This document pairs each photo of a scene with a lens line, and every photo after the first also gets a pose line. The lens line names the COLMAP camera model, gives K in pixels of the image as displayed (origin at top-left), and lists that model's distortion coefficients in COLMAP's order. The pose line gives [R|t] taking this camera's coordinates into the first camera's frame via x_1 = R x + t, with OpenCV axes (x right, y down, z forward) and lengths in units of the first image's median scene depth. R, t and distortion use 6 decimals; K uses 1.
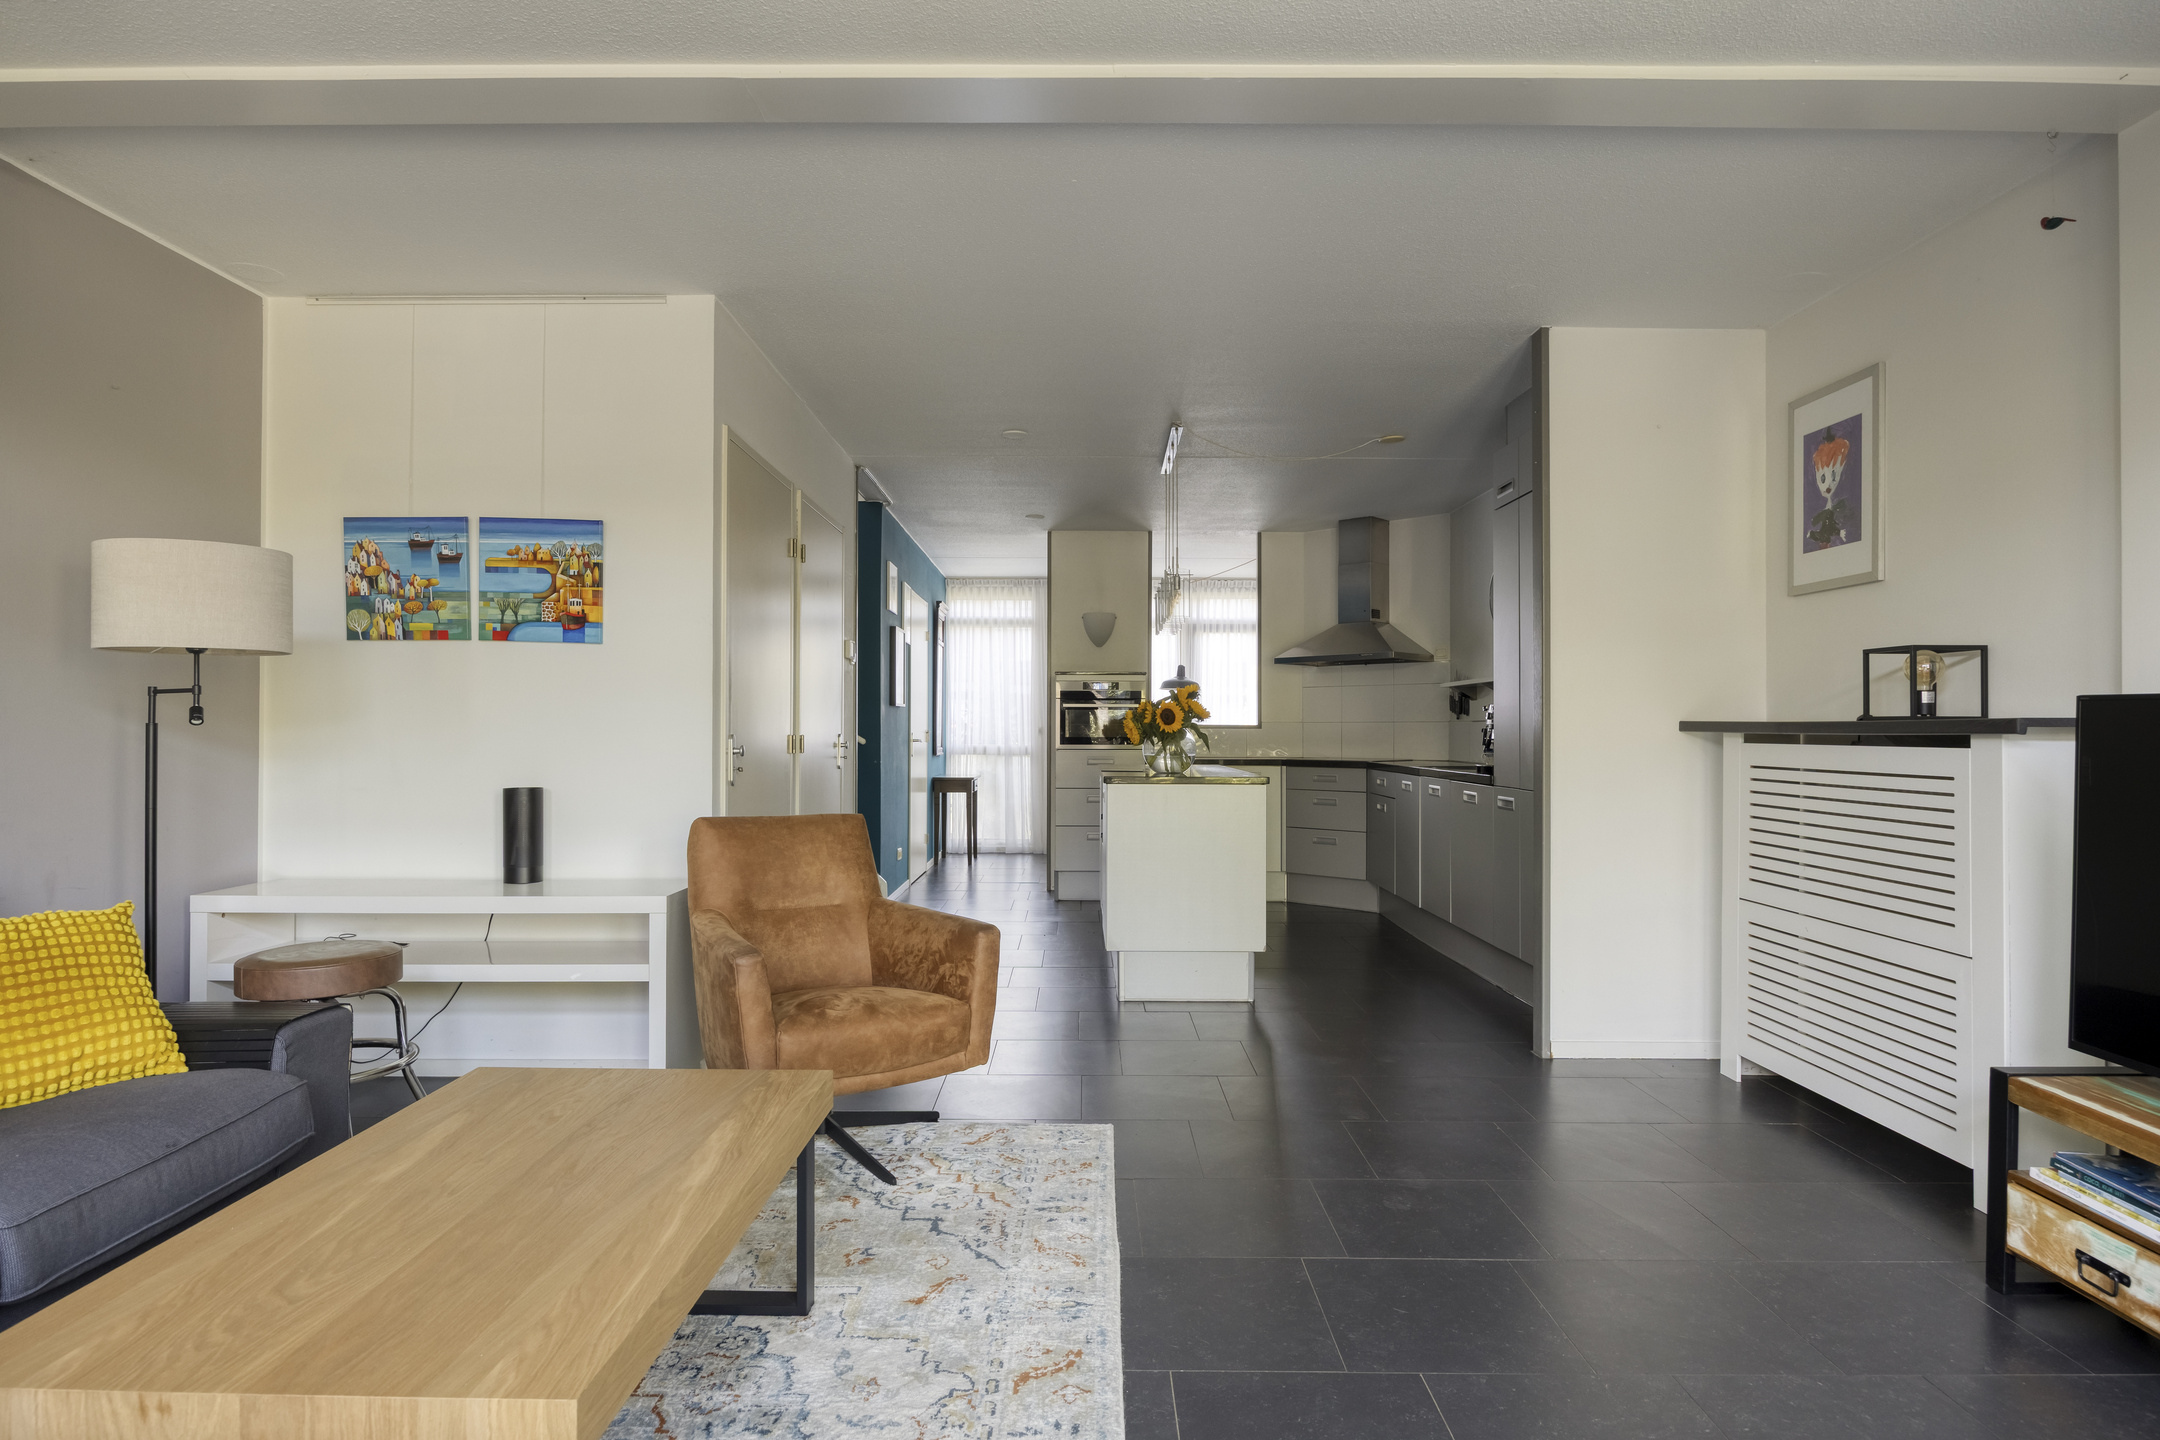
lens RADIAL K [[1171.8, 0, 1079.9], [0, 1171.8, 729.7], [0, 0, 1]] dist [-0.002326, 0.000045]
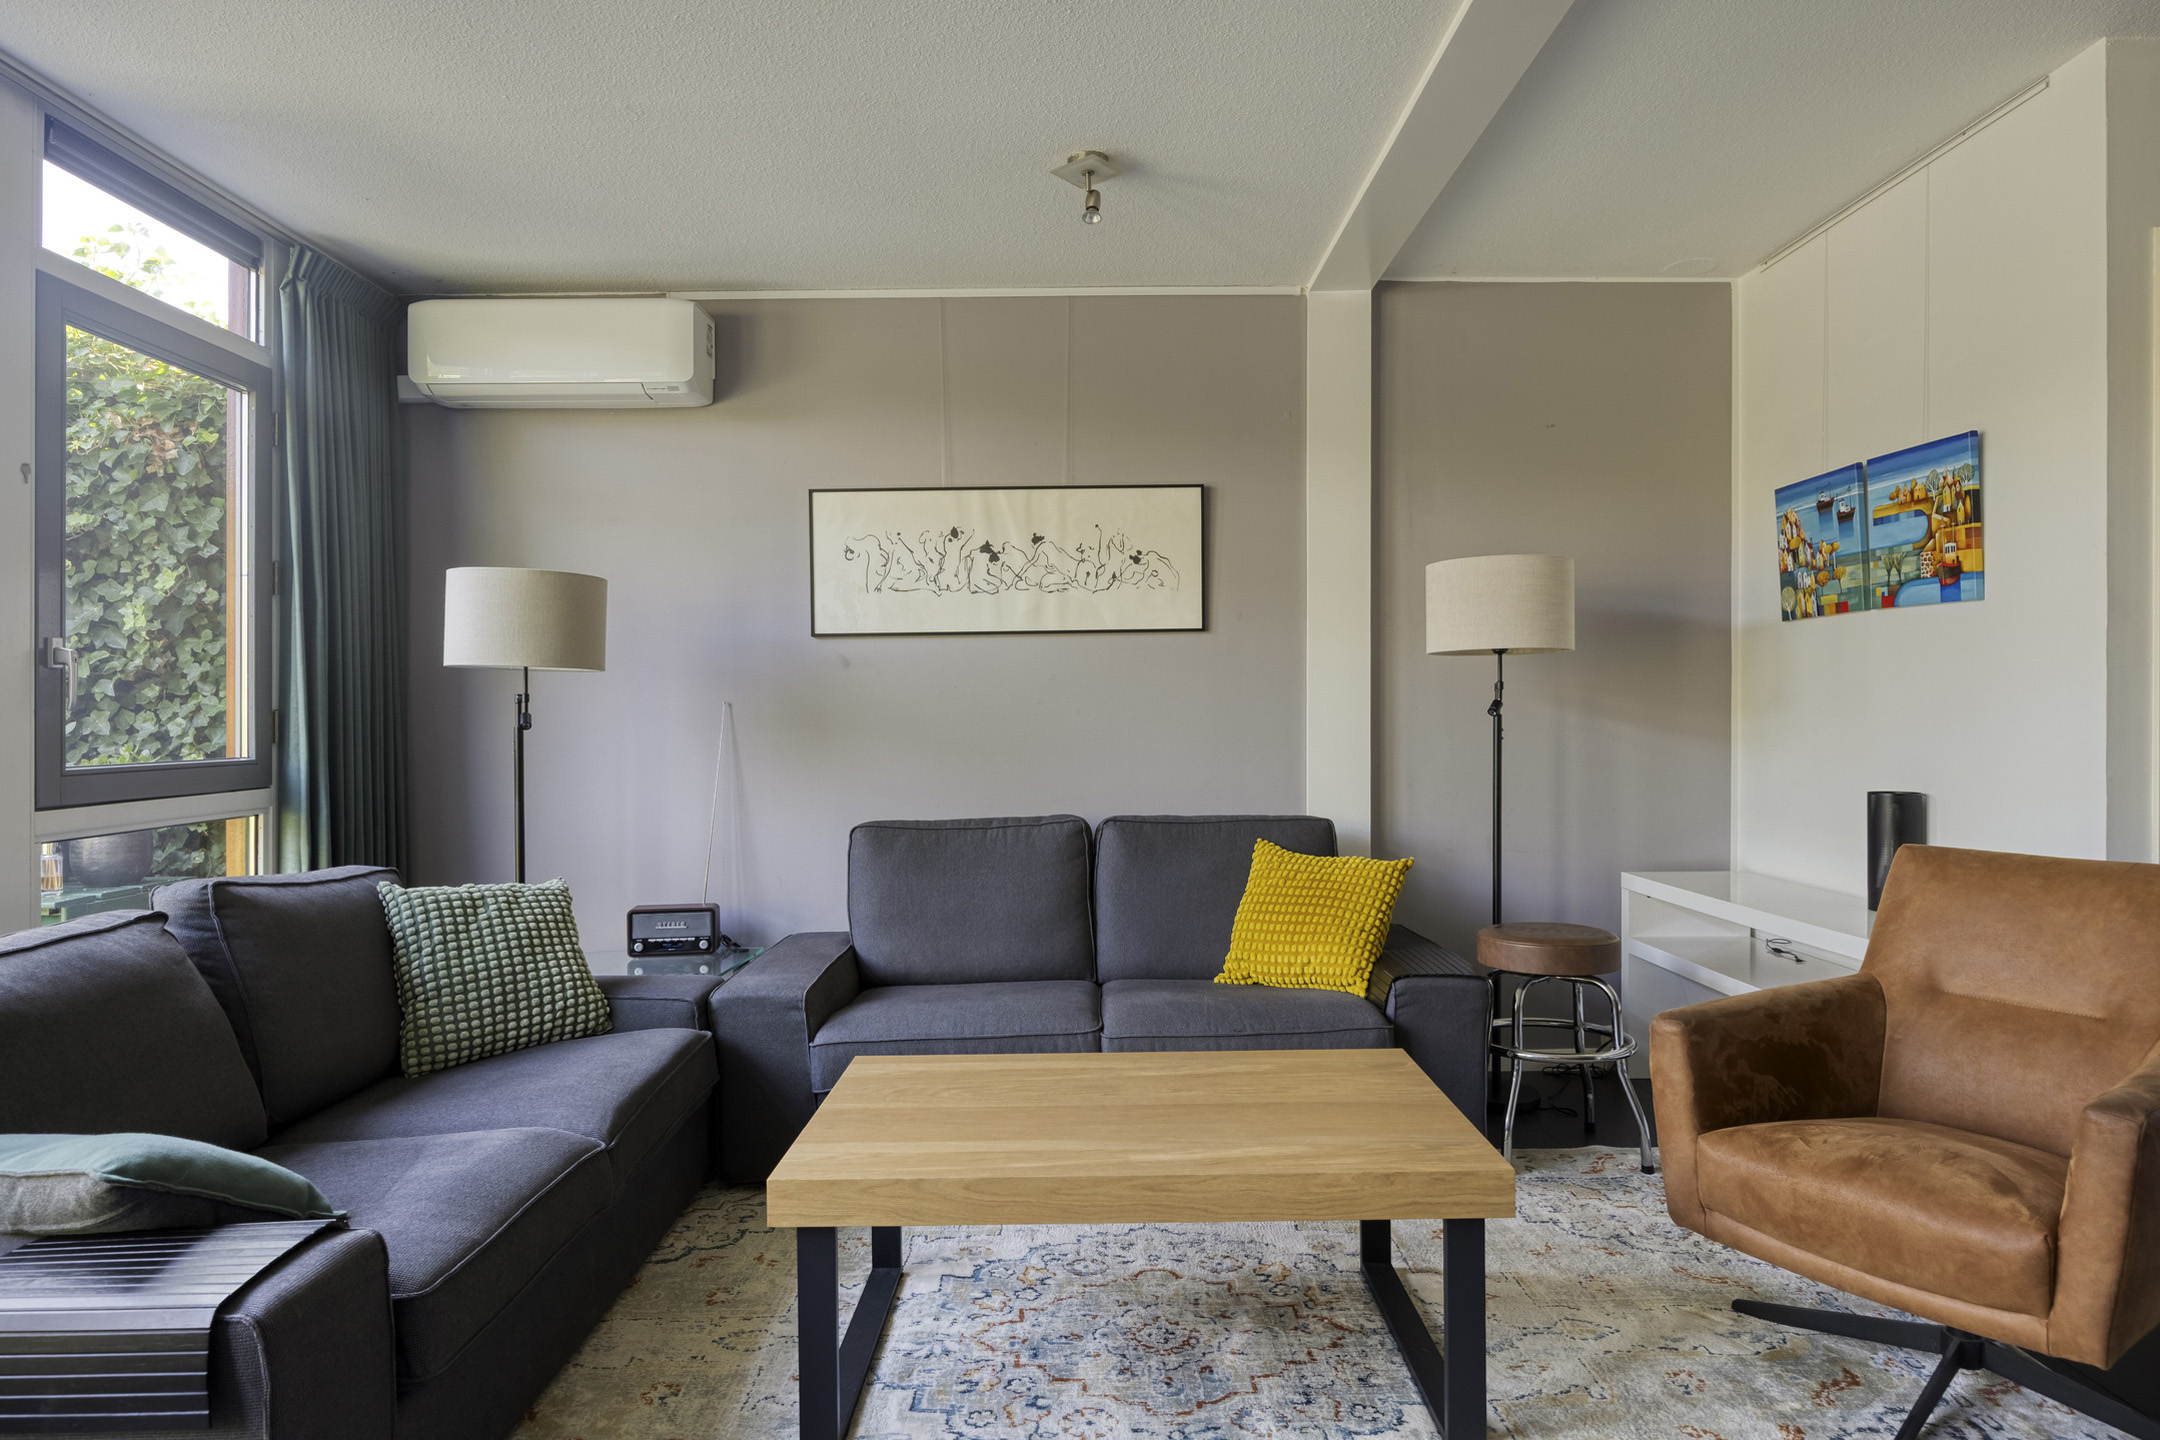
lens RADIAL K [[1292.7, 0, 1092.8], [0, 1292.7, 720.2], [0, 0, 1]] dist [-0.000299, 0.000947]
pose [[0.016623, 0.001032, -0.999861, 0.385133], [0.005306, 0.999985, 0.001120, -0.002720], [0.999848, -0.005324, 0.016618, 0.439535]]
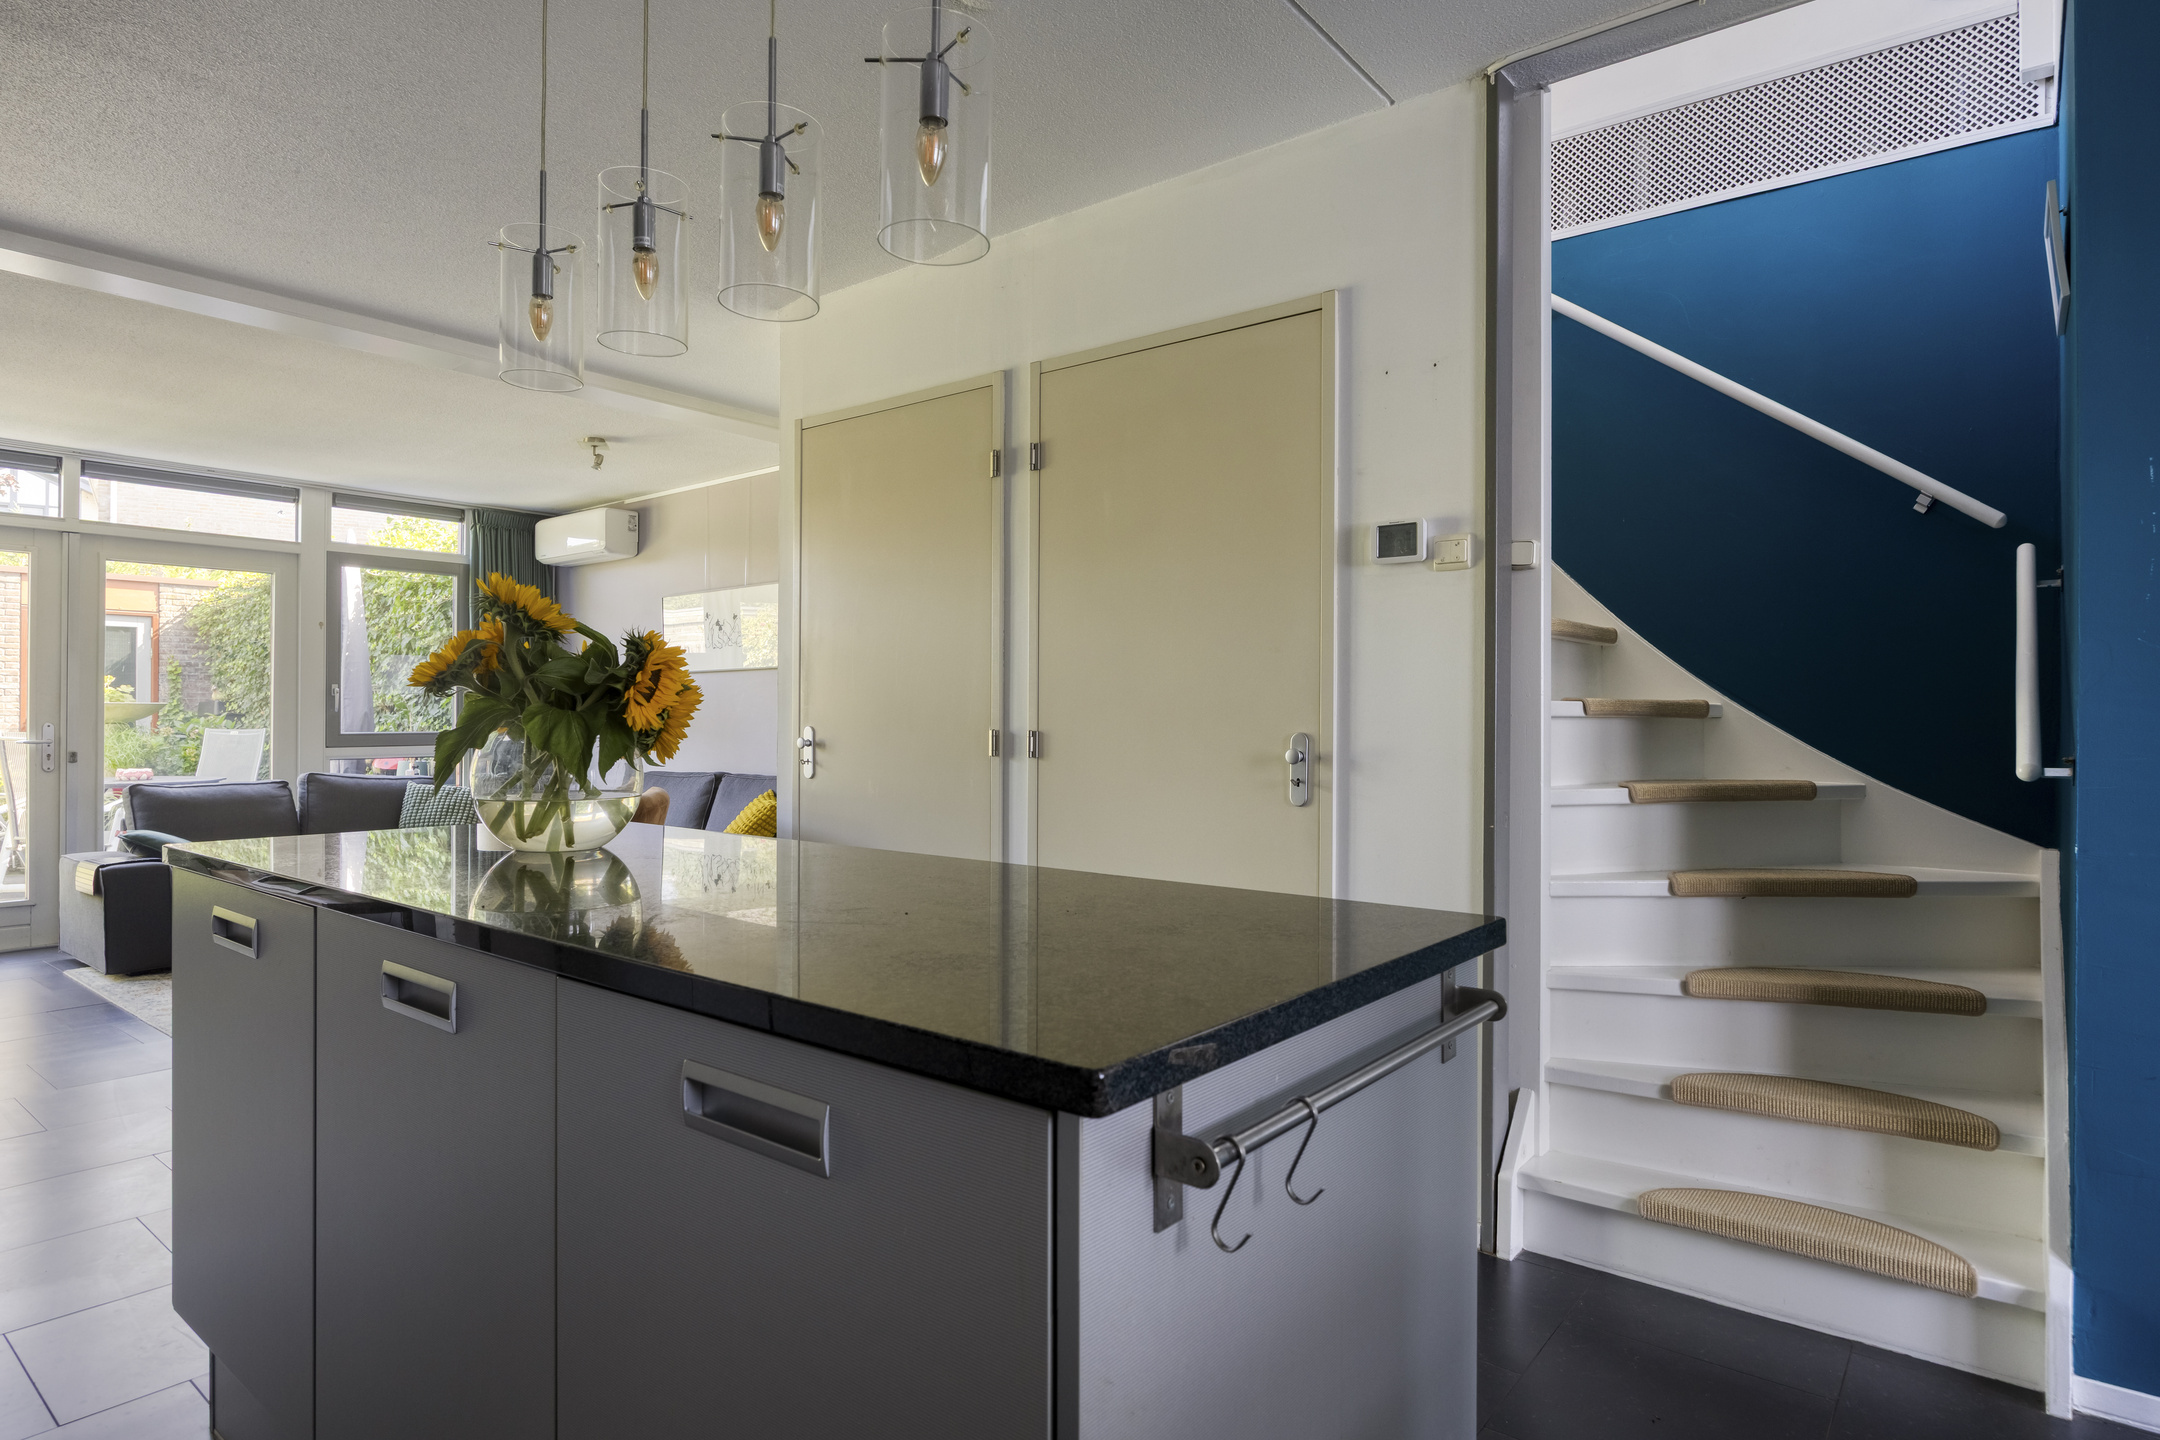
lens RADIAL K [[1171.8, 0, 1122.6], [0, 1171.8, 705.1], [0, 0, 1]] dist [-0.002326, 0.000045]
pose [[-0.609944, -0.008925, -0.792394, 0.348622], [-0.008476, 0.999953, -0.004738, -0.013825], [0.792399, 0.003826, -0.609991, 1.528132]]
